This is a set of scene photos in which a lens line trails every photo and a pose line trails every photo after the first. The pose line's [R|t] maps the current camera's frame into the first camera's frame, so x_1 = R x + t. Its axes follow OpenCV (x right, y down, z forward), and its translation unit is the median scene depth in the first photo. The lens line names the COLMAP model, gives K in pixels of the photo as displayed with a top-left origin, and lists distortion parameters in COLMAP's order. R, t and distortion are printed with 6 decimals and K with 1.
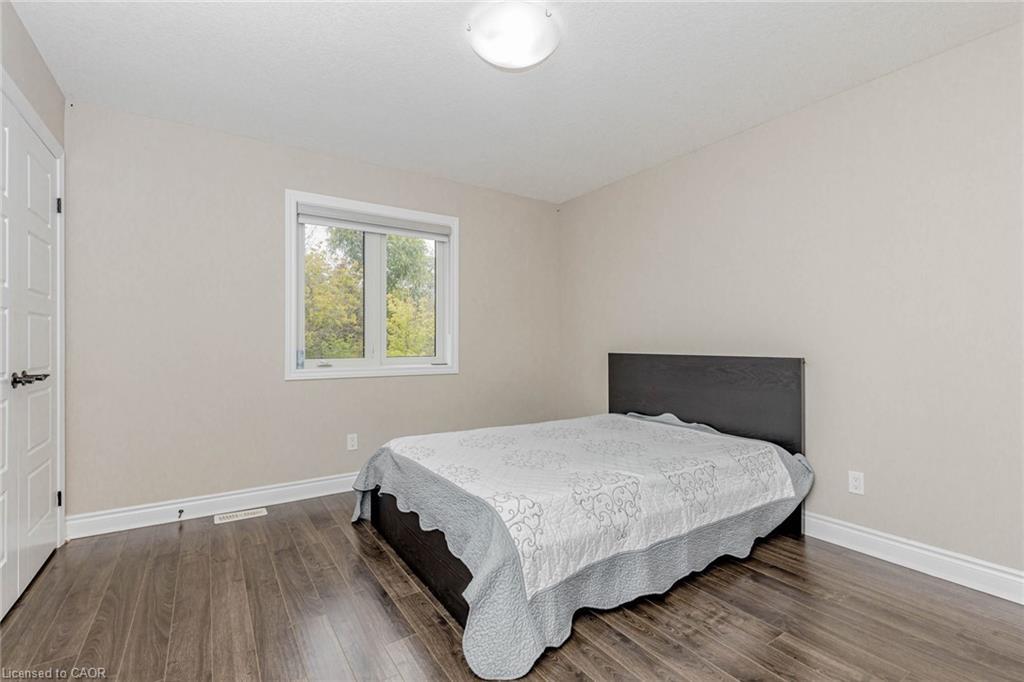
lens RADIAL K [[462.1, 0, 513.5], [0, 462.1, 342.6], [0, 0, 1]] dist [0.002698, 0.000471]
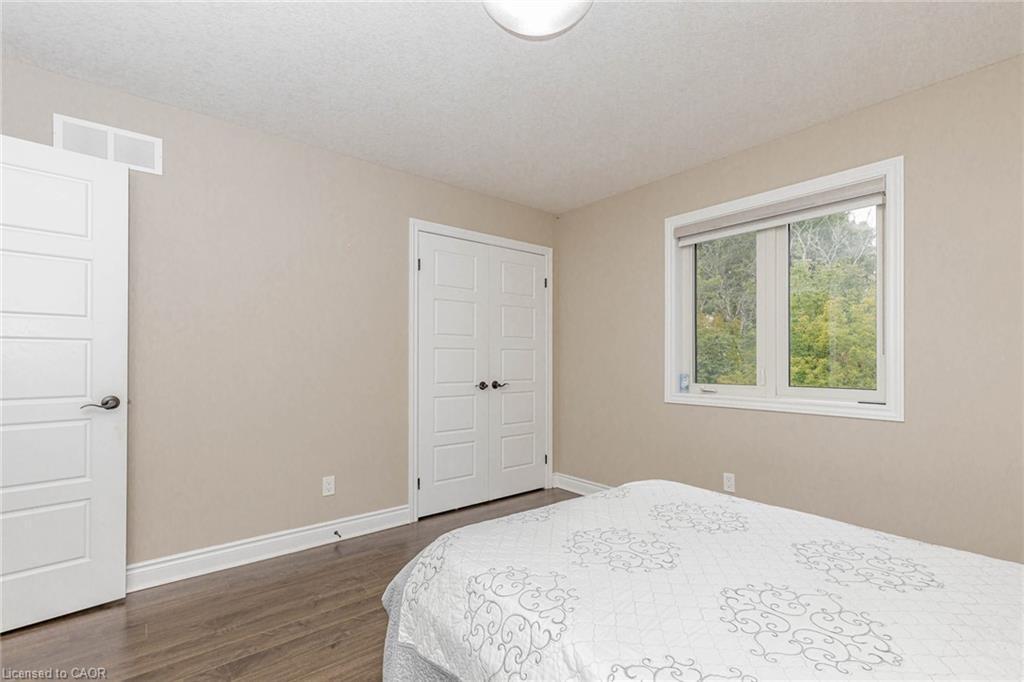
lens RADIAL K [[462.1, 0, 513.2], [0, 462.1, 351.7], [0, 0, 1]] dist [0.002698, 0.000471]
pose [[0.099010, -0.014849, -0.994976, 0.492112], [0.005153, 0.999883, -0.014410, -0.018642], [0.995073, -0.003701, 0.099075, 0.540804]]
